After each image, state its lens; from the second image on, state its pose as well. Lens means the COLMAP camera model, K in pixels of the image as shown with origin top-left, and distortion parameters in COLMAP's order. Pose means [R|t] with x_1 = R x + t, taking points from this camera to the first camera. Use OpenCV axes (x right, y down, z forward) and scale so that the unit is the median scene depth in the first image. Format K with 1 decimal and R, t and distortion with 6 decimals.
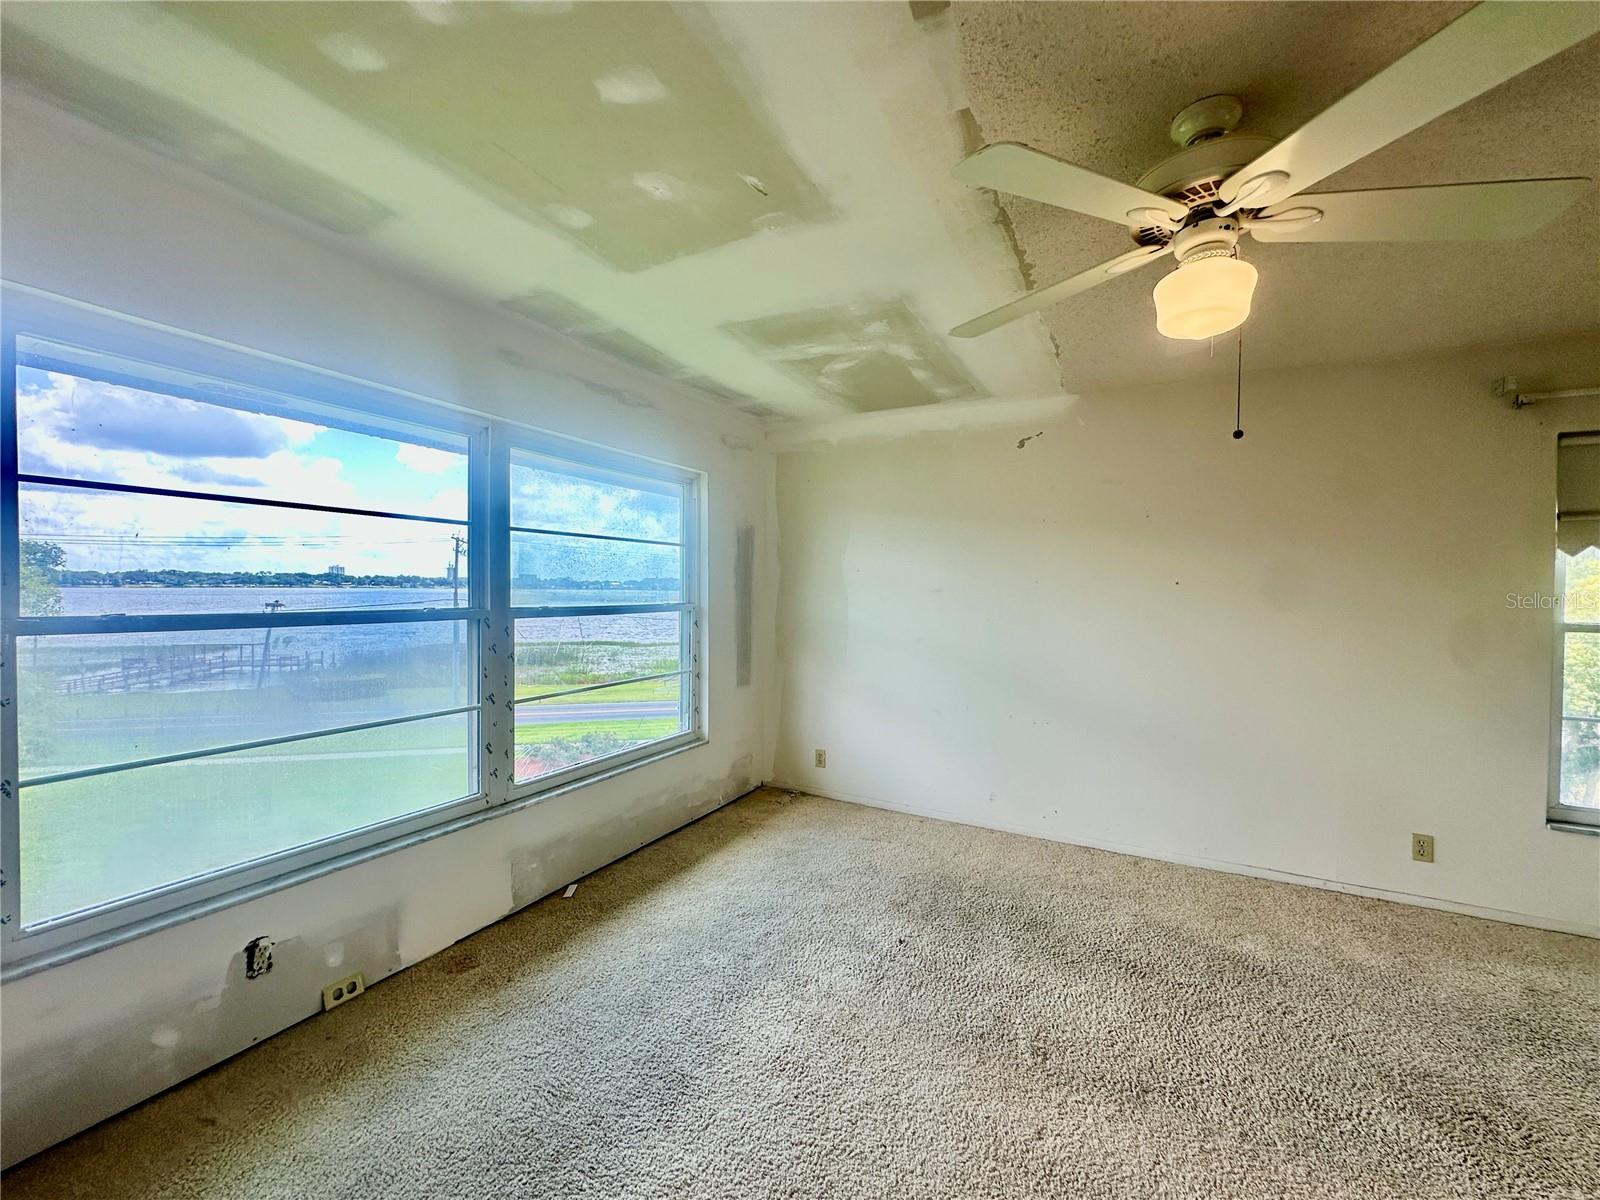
lens RADIAL K [[639.5, 0, 799.6], [0, 639.5, 600.5], [0, 0, 1]] dist [-0.003674, 0.001250]
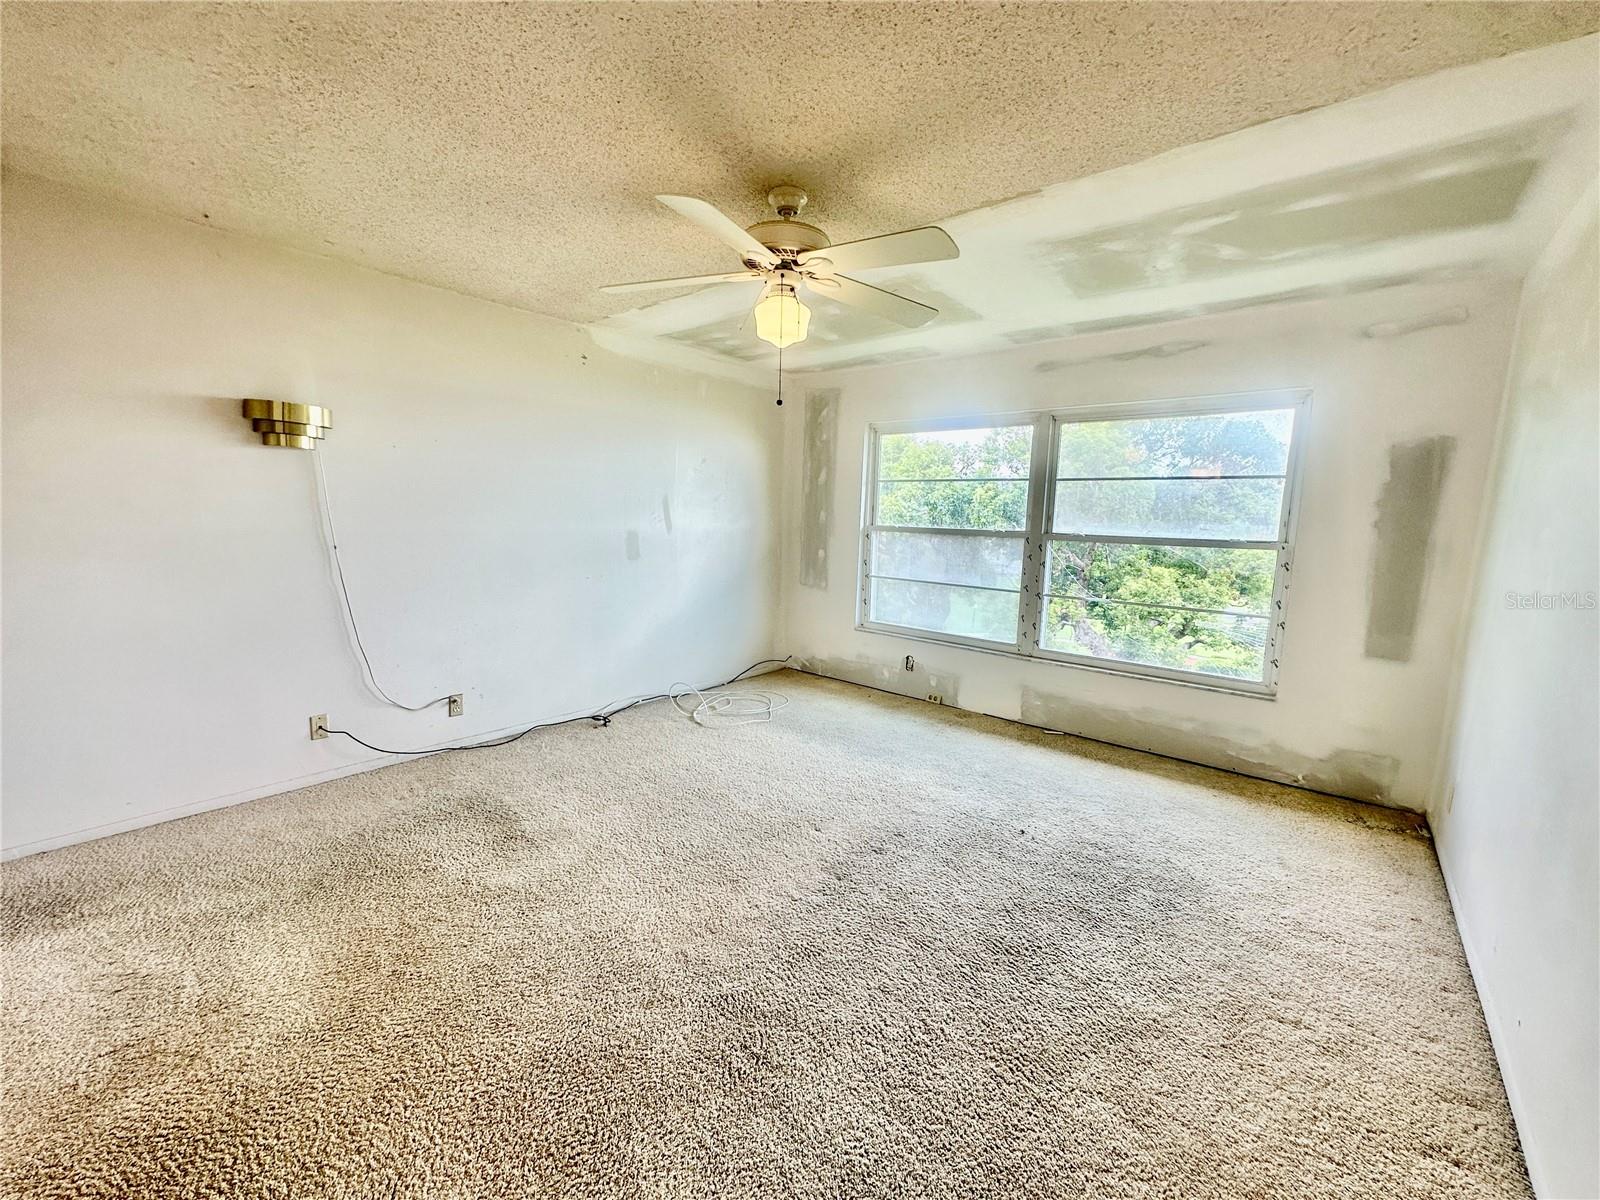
lens RADIAL K [[639.5, 0, 799.6], [0, 639.5, 600.5], [0, 0, 1]] dist [-0.003674, 0.001250]
pose [[-0.205963, 0.117017, -0.971538, 1.110816], [-0.048778, 0.990362, 0.129626, 0.002510], [0.977343, 0.074088, -0.198270, 0.697623]]
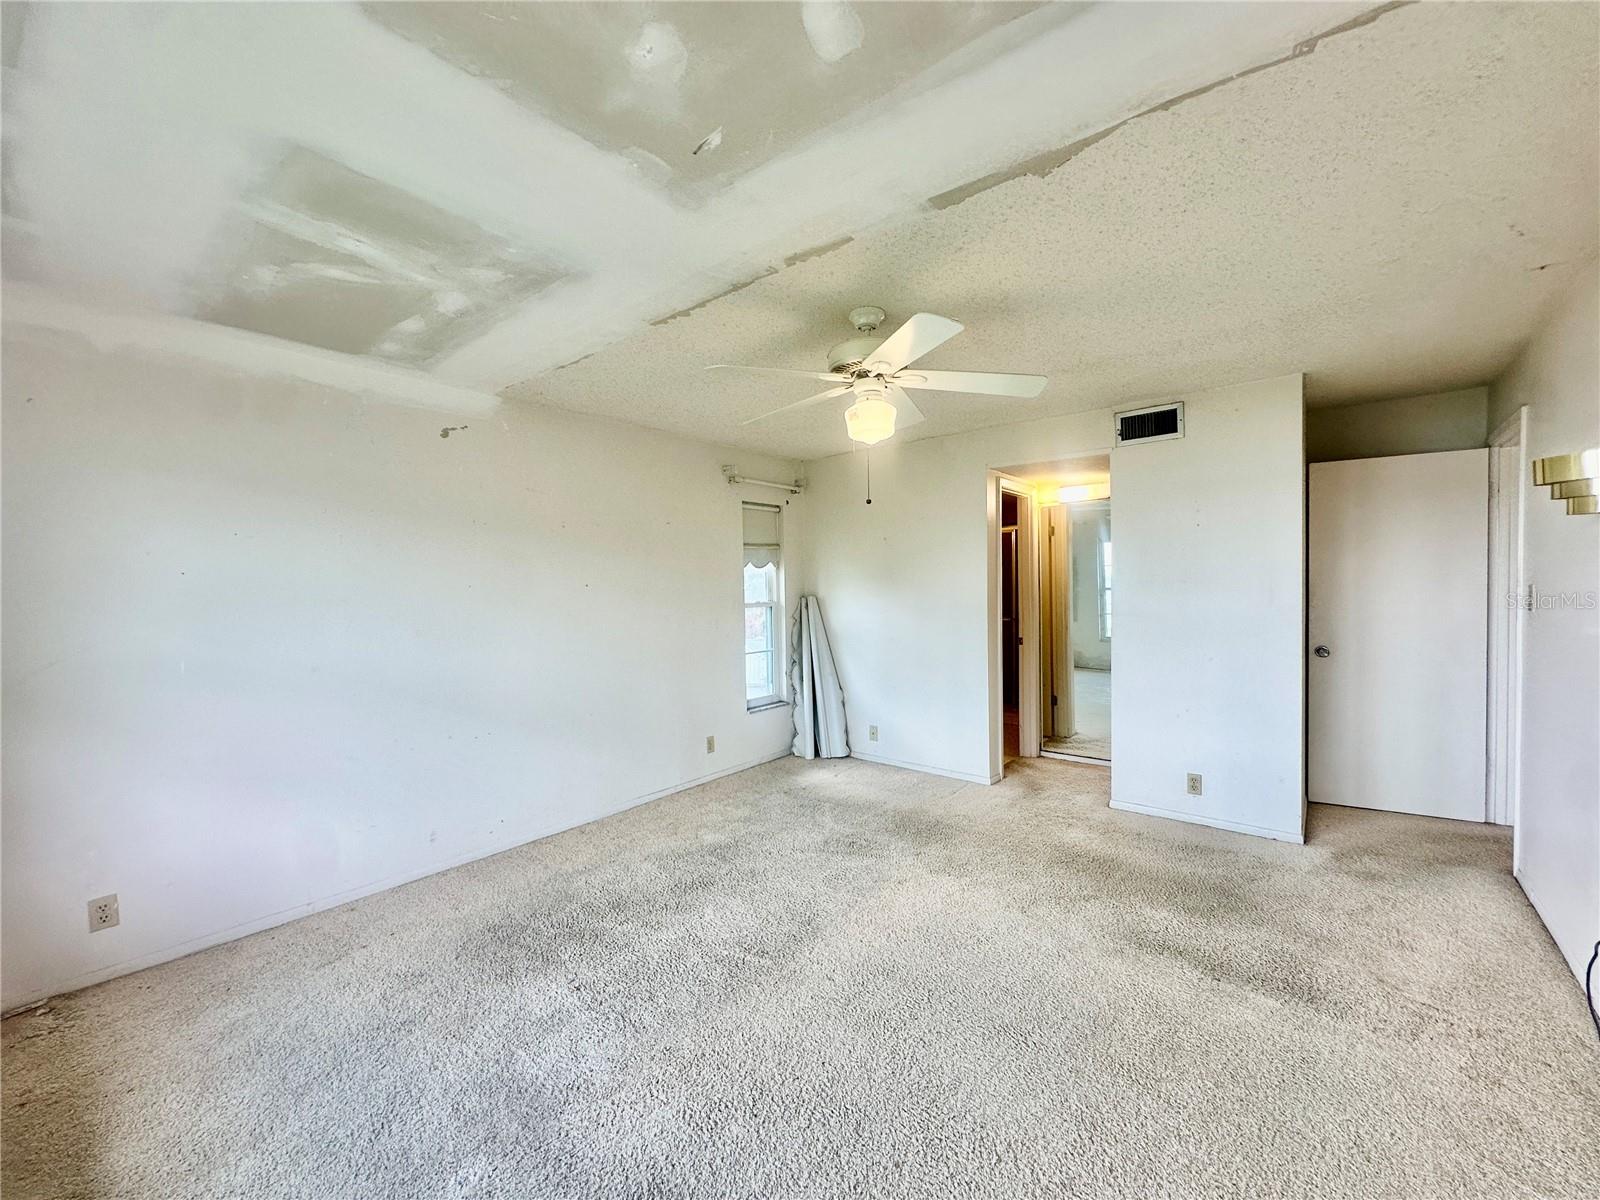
lens RADIAL K [[639.5, 0, 799.6], [0, 639.5, 600.5], [0, 0, 1]] dist [-0.003674, 0.001250]
pose [[0.198975, -0.041486, 0.979126, -0.550975], [0.038322, 0.998669, 0.034527, -0.027917], [-0.979255, 0.030652, 0.200300, 0.425492]]
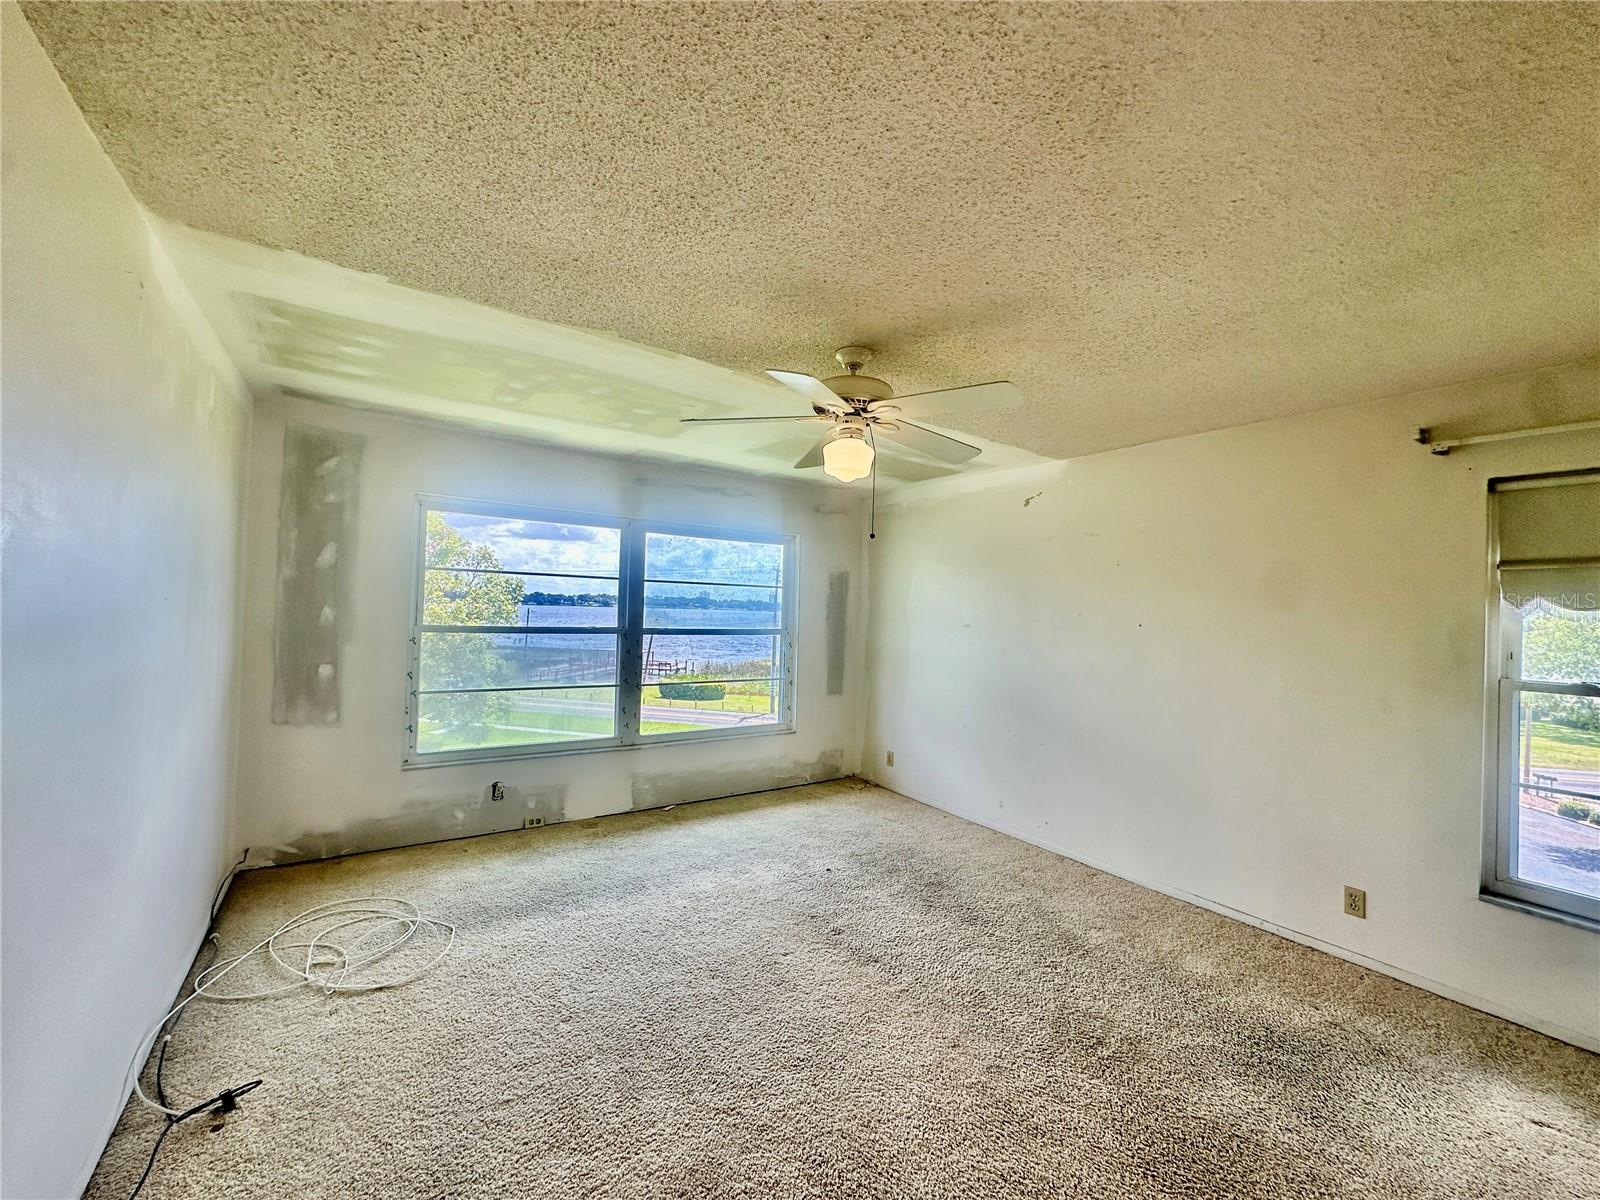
lens RADIAL K [[639.5, 0, 799.6], [0, 639.5, 600.5], [0, 0, 1]] dist [-0.003674, 0.001250]
pose [[0.886439, 0.011507, -0.462703, 0.652232], [-0.031302, 0.998893, -0.035127, -0.014220], [0.461786, 0.045621, 0.885817, -0.279396]]
